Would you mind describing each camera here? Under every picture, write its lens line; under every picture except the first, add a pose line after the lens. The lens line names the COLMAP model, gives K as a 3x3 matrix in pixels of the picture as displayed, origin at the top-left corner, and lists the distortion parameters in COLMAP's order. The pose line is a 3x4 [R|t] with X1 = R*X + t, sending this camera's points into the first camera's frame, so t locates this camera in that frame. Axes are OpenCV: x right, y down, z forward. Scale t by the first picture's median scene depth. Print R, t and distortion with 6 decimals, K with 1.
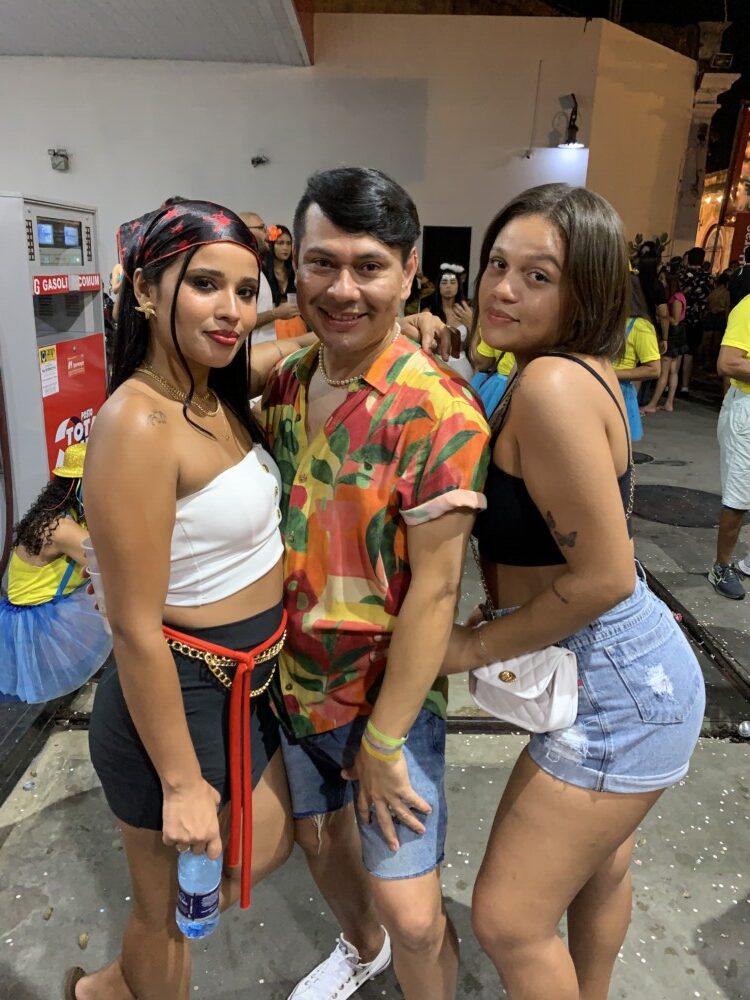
lens RADIAL K [[775.7, 0, 364.7], [0, 775.7, 499.1], [0, 0, 1]] dist [-0.003642, 0.011212]
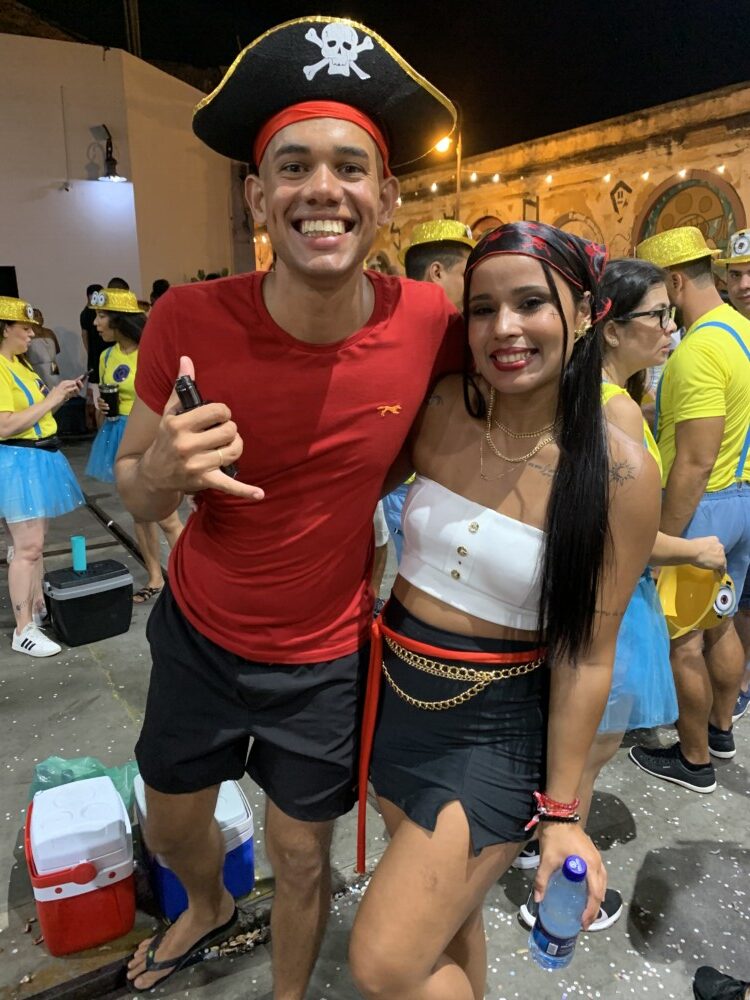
lens RADIAL K [[775.7, 0, 370.2], [0, 775.7, 503.8], [0, 0, 1]] dist [-0.003642, 0.011212]
pose [[0.868452, -0.162050, 0.468542, 0.032905], [0.181562, 0.983373, 0.003580, -0.014191], [-0.461332, 0.081960, 0.883434, 0.055499]]
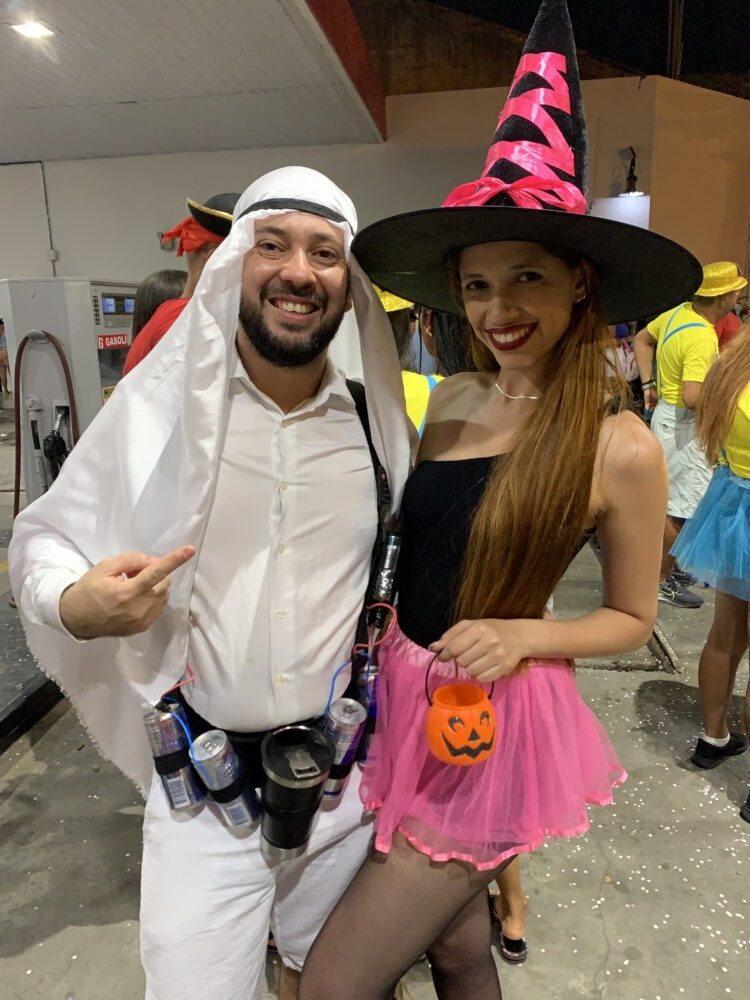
lens RADIAL K [[775.7, 0, 376.3], [0, 775.7, 498.9], [0, 0, 1]] dist [-0.003642, 0.011212]
pose [[0.991136, -0.025631, -0.130356, 0.049883], [0.016862, 0.997548, -0.067930, 0.022102], [0.131777, 0.065130, 0.989137, -0.059514]]
